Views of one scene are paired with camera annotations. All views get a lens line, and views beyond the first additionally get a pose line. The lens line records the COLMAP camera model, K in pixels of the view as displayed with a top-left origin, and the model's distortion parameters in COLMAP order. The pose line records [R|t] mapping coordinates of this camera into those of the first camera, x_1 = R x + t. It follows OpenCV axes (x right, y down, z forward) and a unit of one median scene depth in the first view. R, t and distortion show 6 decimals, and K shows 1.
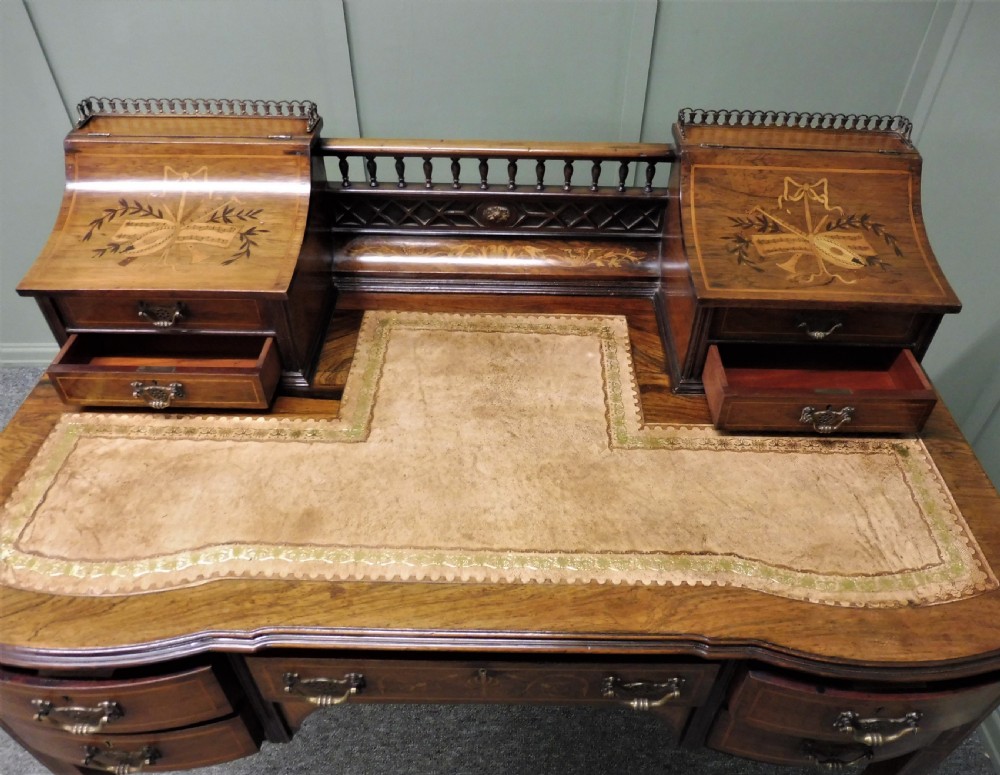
lens RADIAL K [[753.3, 0, 524.1], [0, 753.3, 394.7], [0, 0, 1]] dist [-0.039458, -0.003633]
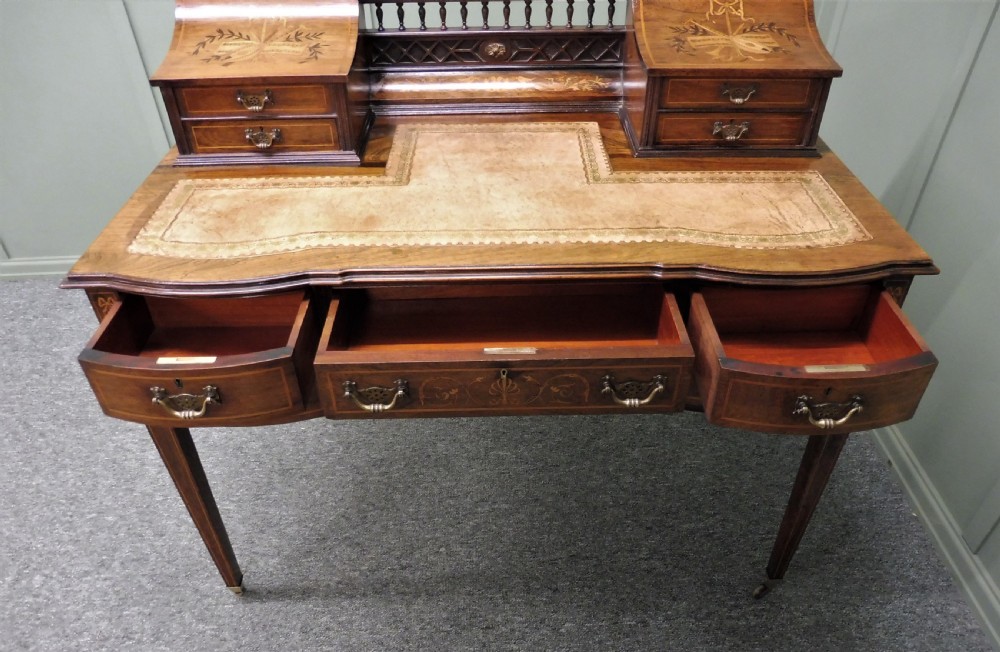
lens RADIAL K [[728.4, 0, 504.3], [0, 728.4, 380.1], [0, 0, 1]] dist [-0.041951, -0.002403]
pose [[0.999389, -0.034170, -0.007323, -0.036340], [0.033866, 0.998693, -0.038275, 0.442381], [0.008621, 0.038004, 0.999240, -0.272872]]
